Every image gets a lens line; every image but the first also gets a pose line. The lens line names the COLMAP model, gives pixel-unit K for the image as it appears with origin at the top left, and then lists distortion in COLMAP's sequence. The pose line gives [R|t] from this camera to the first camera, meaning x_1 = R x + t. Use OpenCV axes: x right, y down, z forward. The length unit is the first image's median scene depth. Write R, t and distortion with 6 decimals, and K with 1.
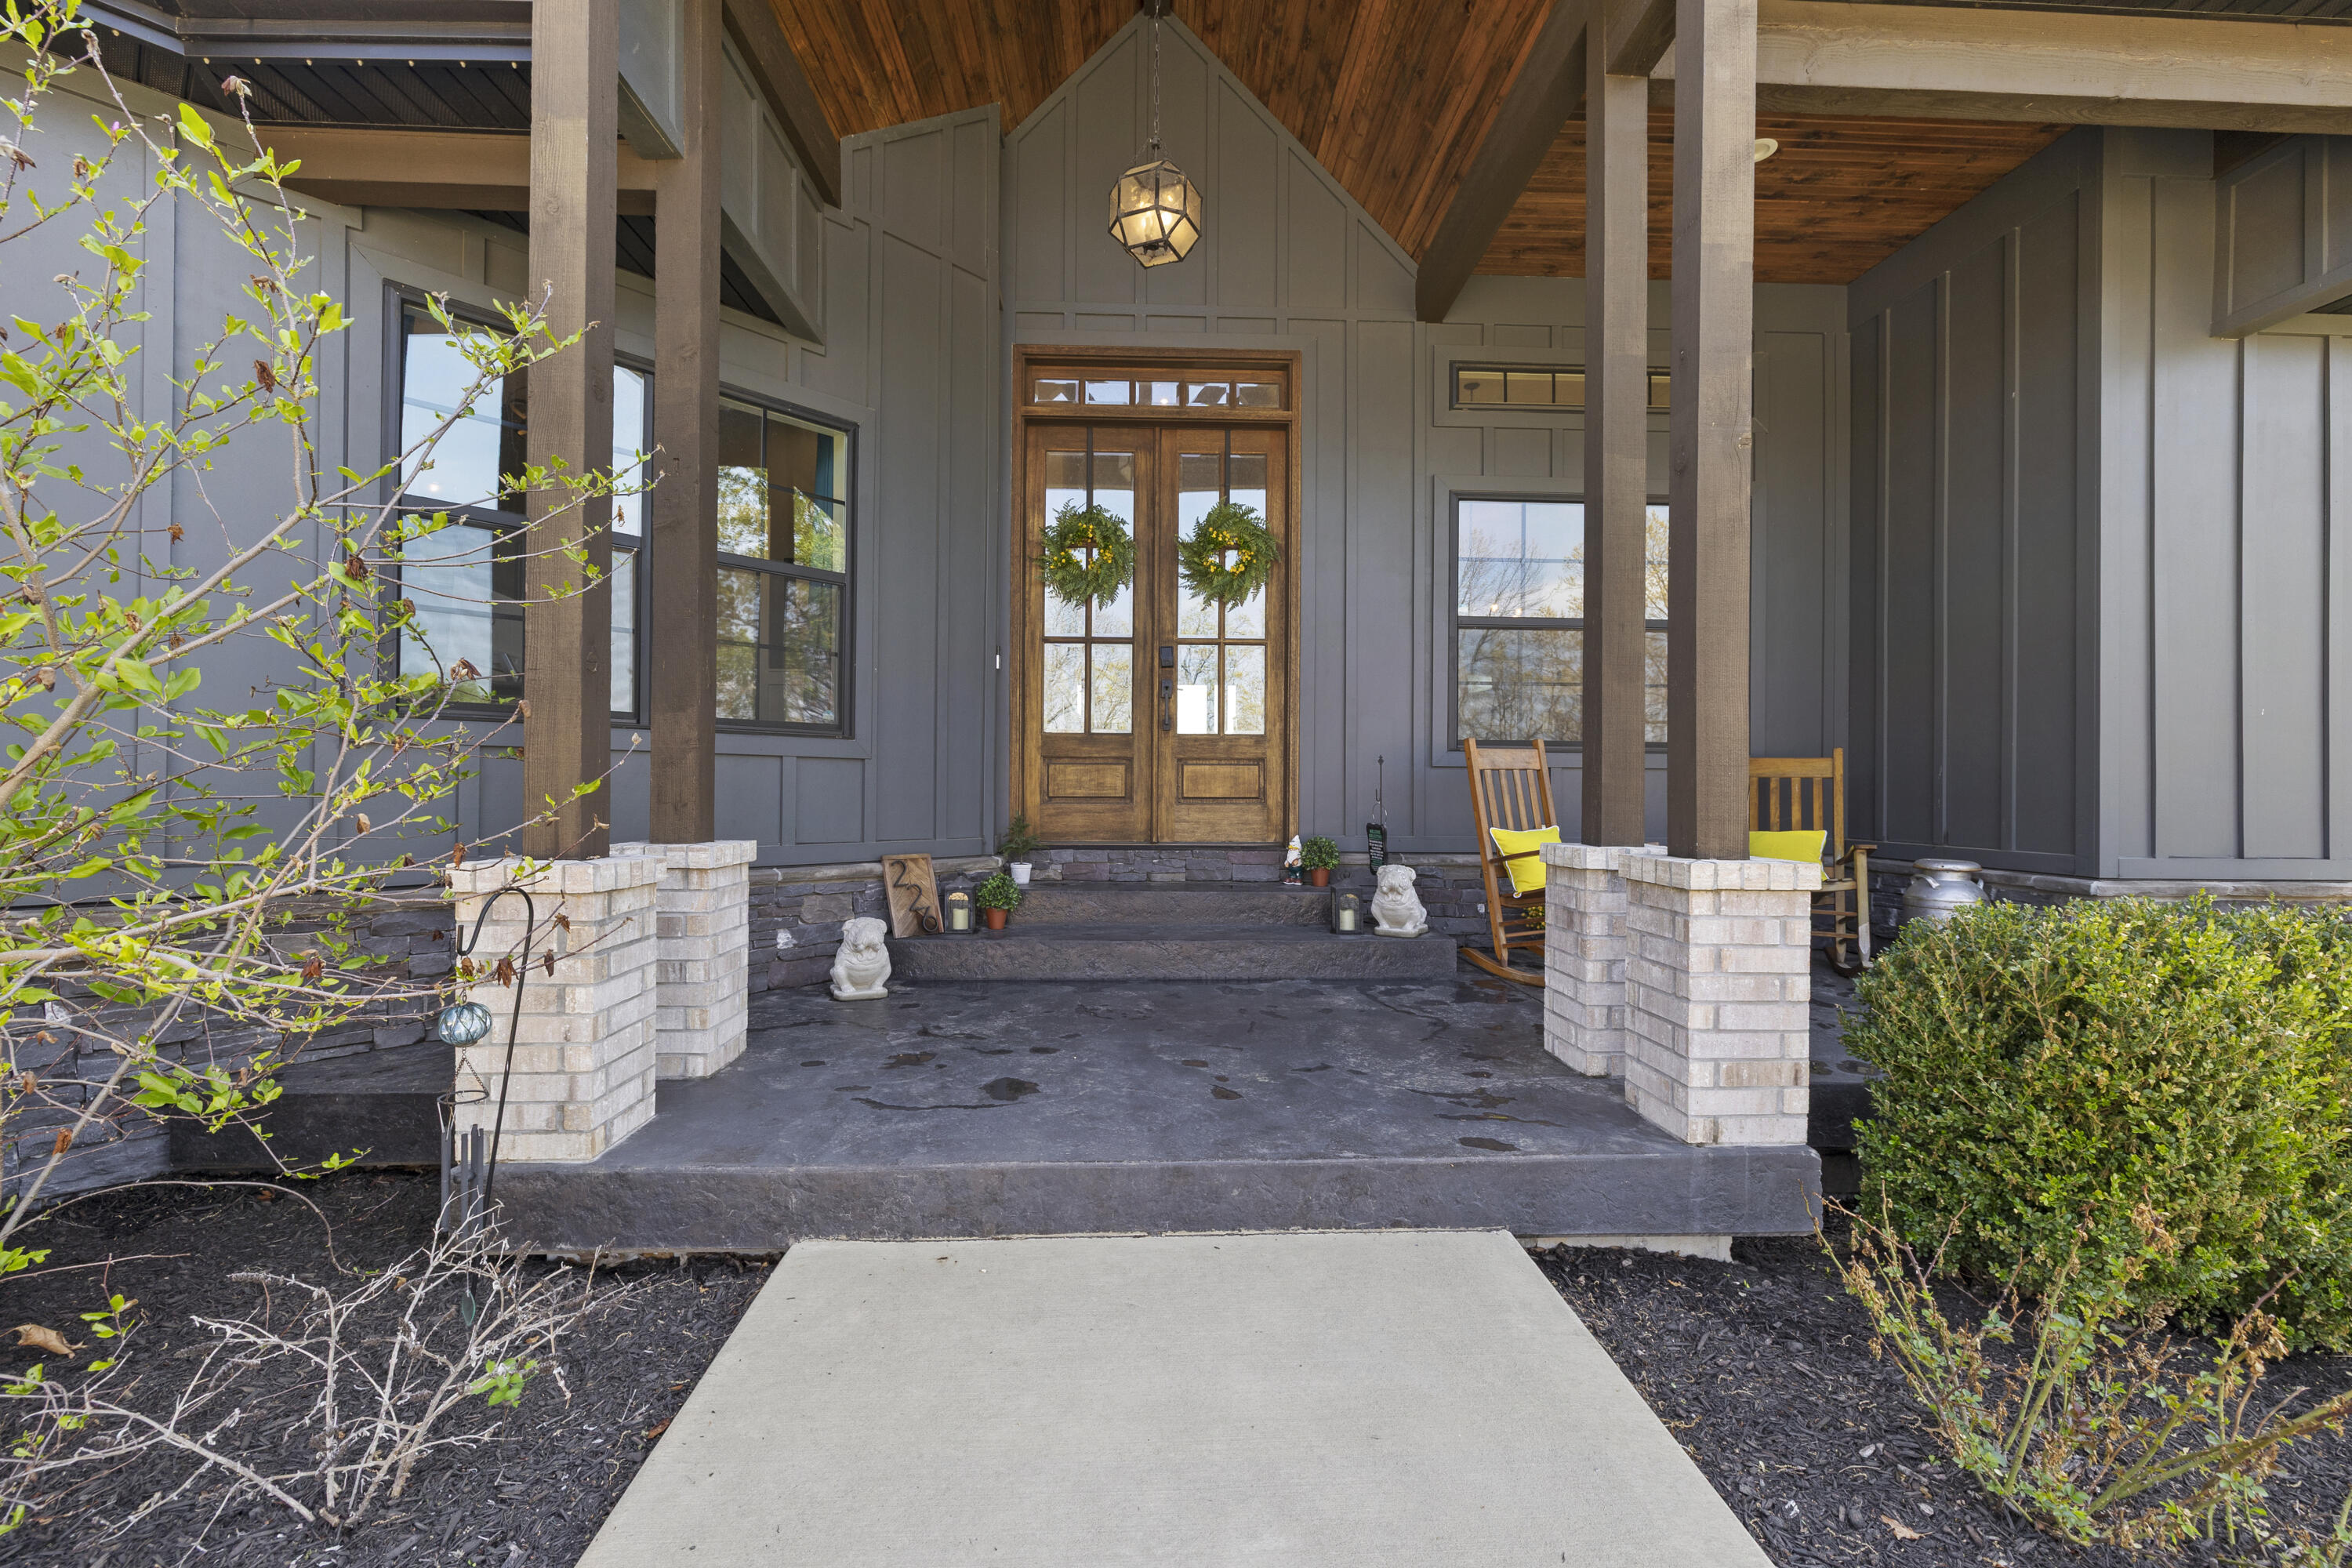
lens RADIAL K [[1002.8, 0, 1176.0], [0, 1002.8, 784.0], [0, 0, 1]] dist [-0.001351, -0.000011]
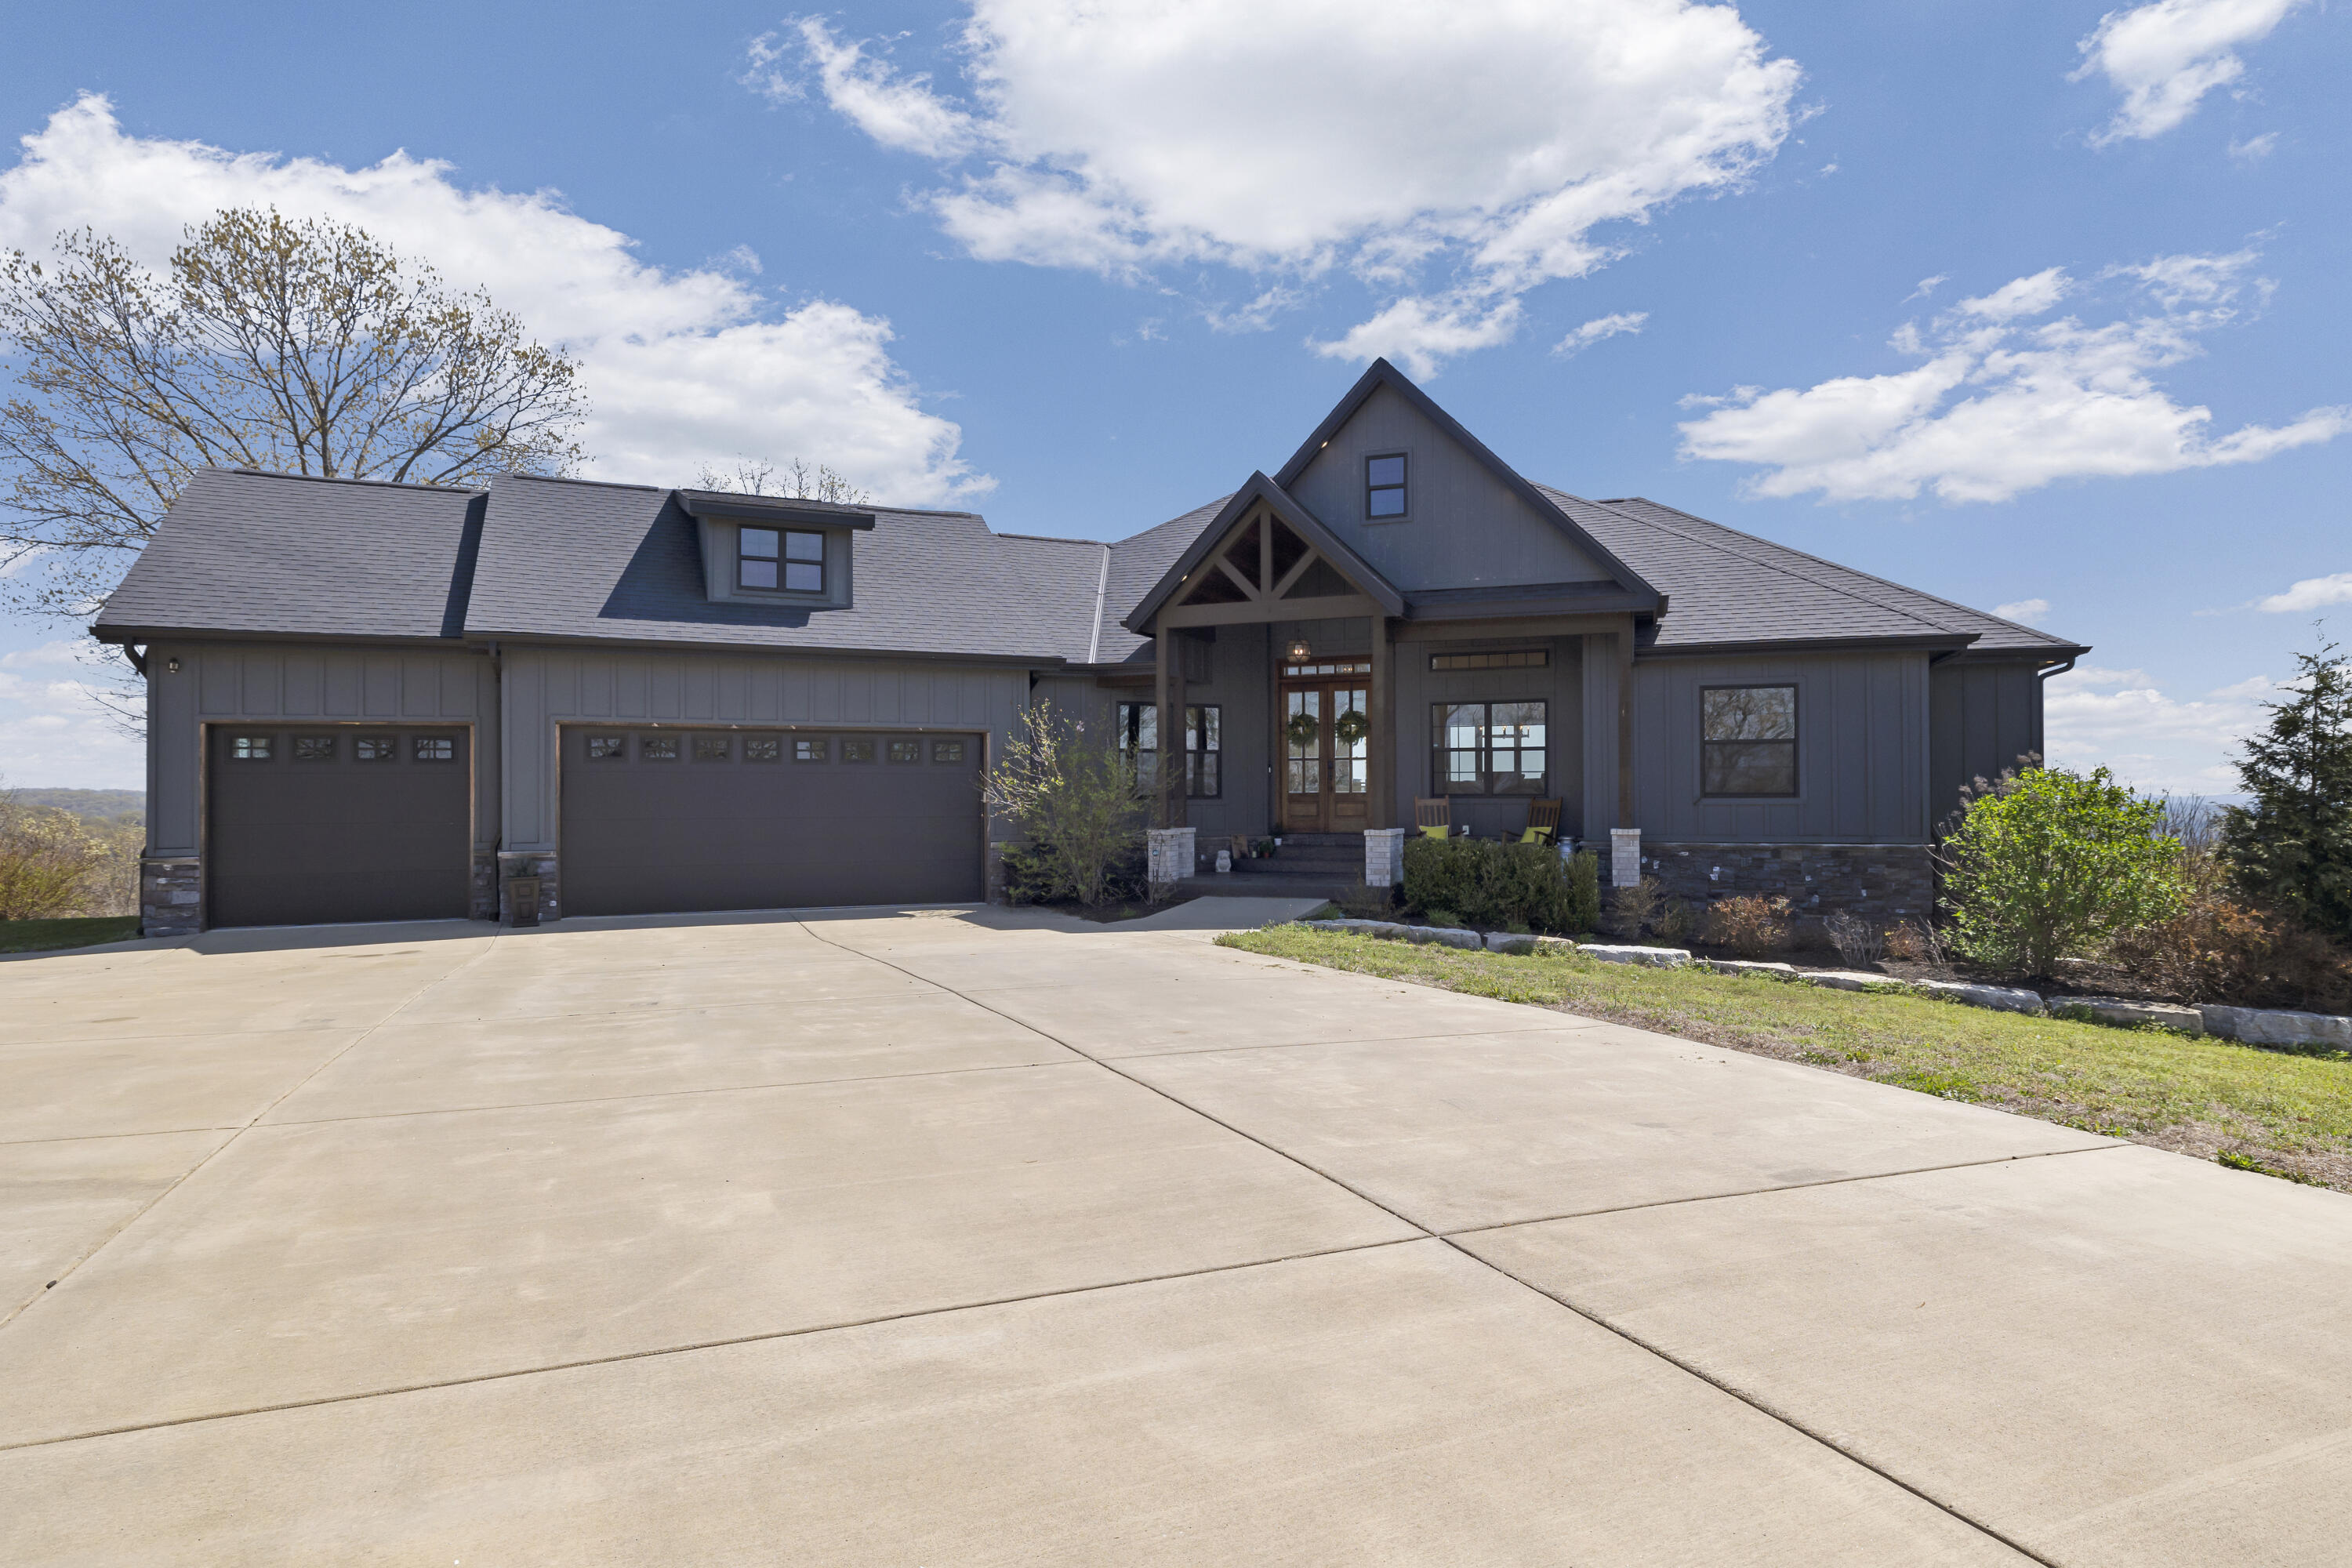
lens RADIAL K [[1796.9, 0, 1176.0], [0, 1796.9, 784.0], [0, 0, 1]] dist [0.000319, 0.001332]
pose [[0.917325, -0.018723, -0.397700, 1.601263], [0.020379, 0.999792, -0.000062, -0.083447], [0.397618, -0.008048, 0.917516, -3.799921]]
